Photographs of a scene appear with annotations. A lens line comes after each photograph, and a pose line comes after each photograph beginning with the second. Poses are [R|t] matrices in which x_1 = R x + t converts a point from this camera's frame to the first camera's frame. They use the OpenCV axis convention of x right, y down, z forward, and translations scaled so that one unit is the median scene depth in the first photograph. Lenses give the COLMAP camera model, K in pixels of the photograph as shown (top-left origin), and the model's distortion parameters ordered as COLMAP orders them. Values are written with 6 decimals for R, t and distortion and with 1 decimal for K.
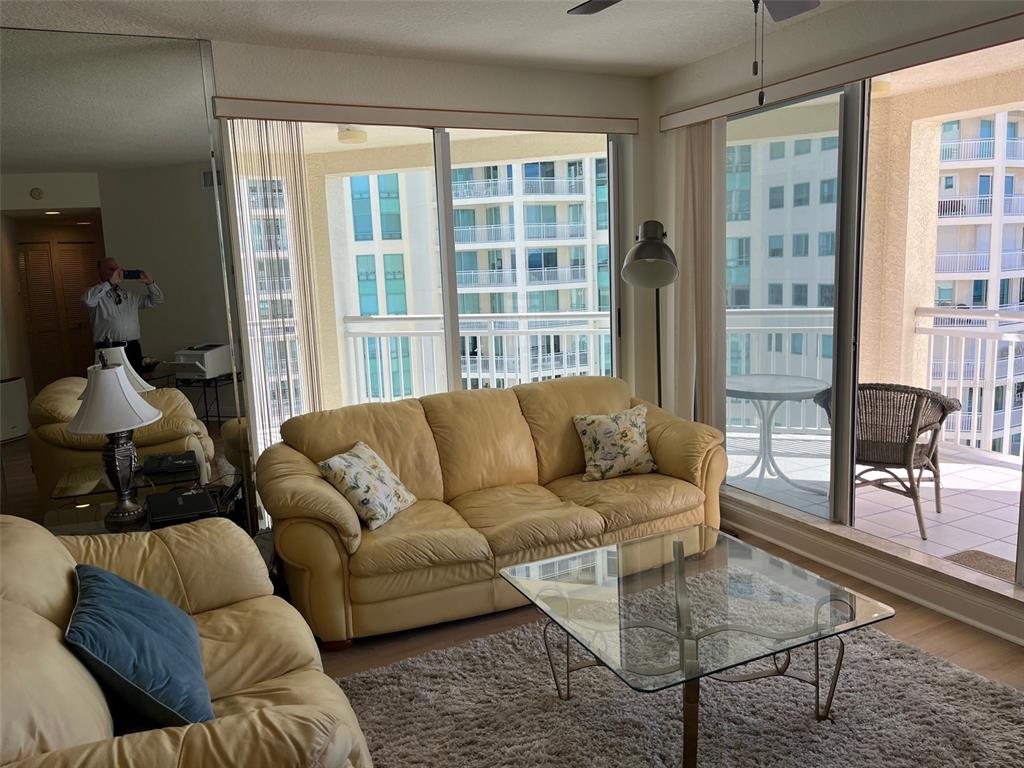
lens RADIAL K [[786.9, 0, 513.7], [0, 786.9, 370.1], [0, 0, 1]] dist [0.080306, -0.100831]
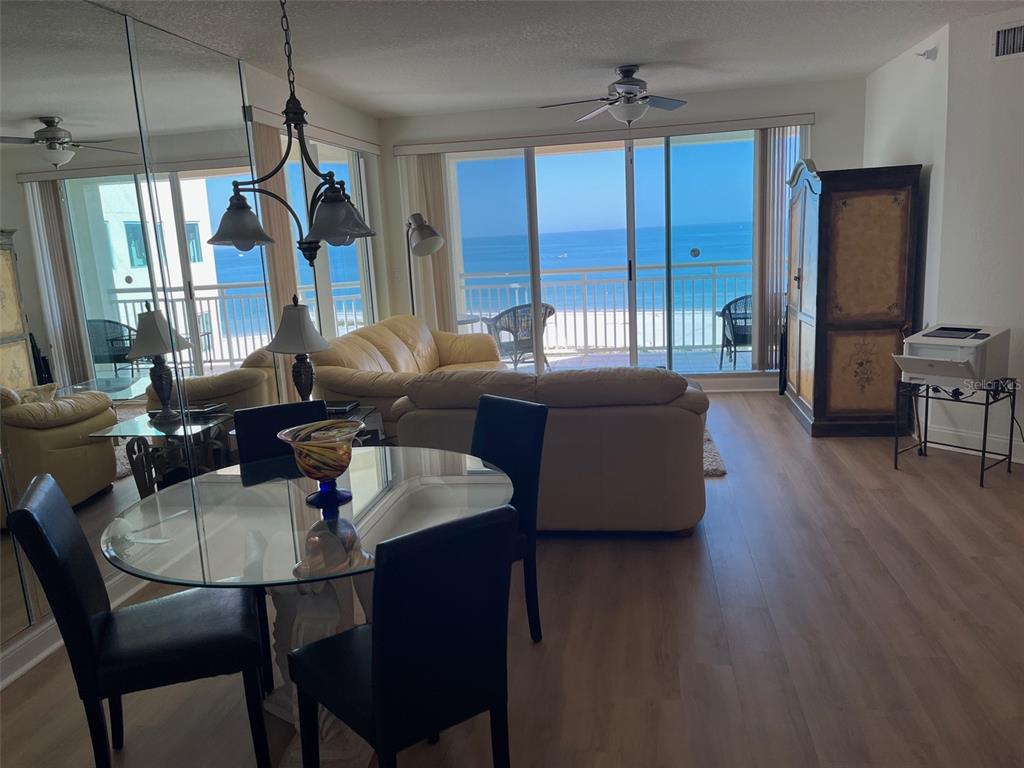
lens RADIAL K [[776.3, 0, 508.0], [0, 776.3, 396.4], [0, 0, 1]] dist [0.002571, -0.034751]
pose [[0.591440, -0.153453, 0.791613, -1.022986], [0.141951, 0.986207, 0.085119, 0.067001], [-0.793756, 0.062028, 0.605065, -0.060770]]
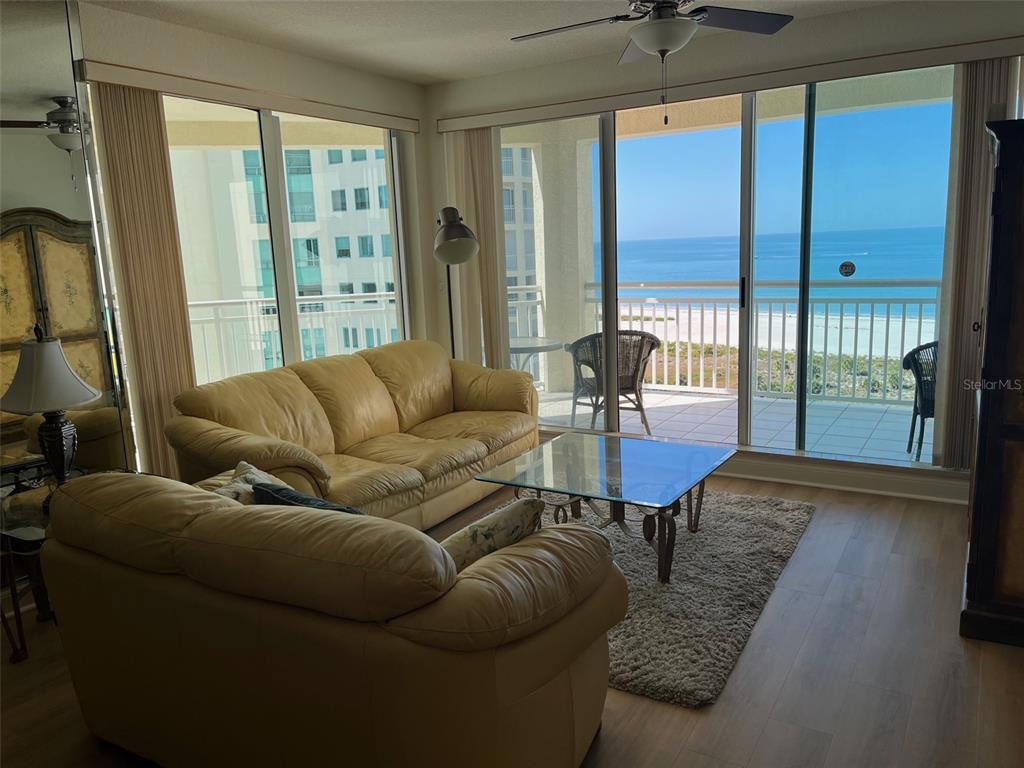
lens RADIAL K [[779.5, 0, 512.9], [0, 779.5, 389.0], [0, 0, 1]] dist [0.074769, -0.104149]
pose [[0.846716, -0.091152, 0.524179, -0.399441], [0.080181, 0.995824, 0.043650, 0.041784], [-0.525969, 0.005069, 0.850489, -0.056392]]
